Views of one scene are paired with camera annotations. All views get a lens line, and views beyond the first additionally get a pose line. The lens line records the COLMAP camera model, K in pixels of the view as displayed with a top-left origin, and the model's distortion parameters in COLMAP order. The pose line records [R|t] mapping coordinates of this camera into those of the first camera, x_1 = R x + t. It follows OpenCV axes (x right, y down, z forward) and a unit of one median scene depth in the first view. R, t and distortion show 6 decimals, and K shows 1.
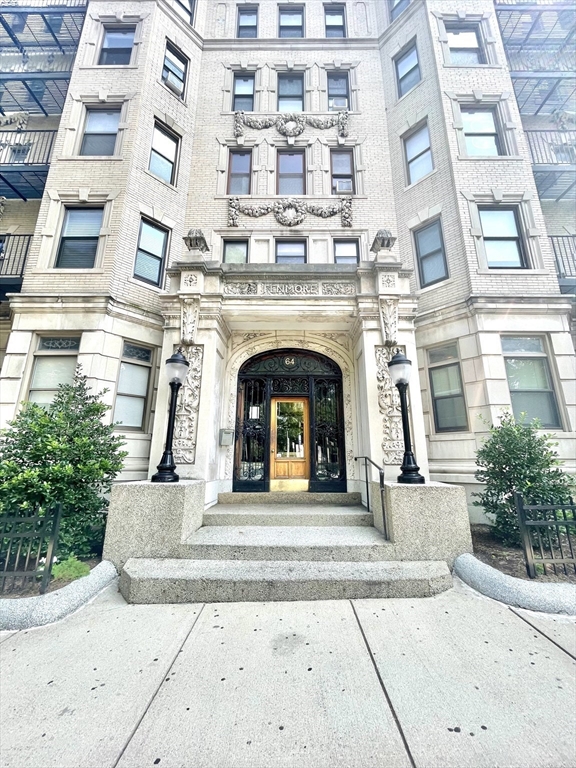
lens RADIAL K [[309.7, 0, 290.2], [0, 309.7, 385.1], [0, 0, 1]] dist [-0.007196, 0.001453]
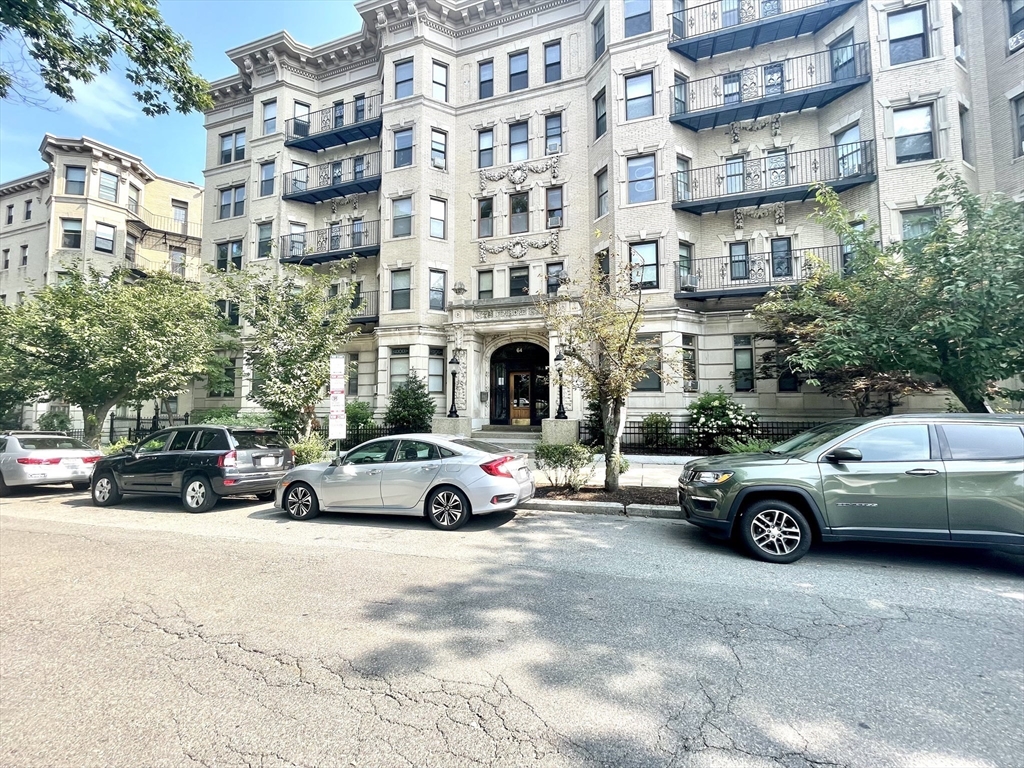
lens RADIAL K [[413.0, 0, 510.0], [0, 413.0, 384.0], [0, 0, 1]] dist [-0.007196, 0.001453]
pose [[0.954501, -0.018263, -0.297648, 0.658757], [0.073536, 0.981715, 0.175578, -0.315657], [0.288999, -0.189477, 0.938391, -1.224466]]
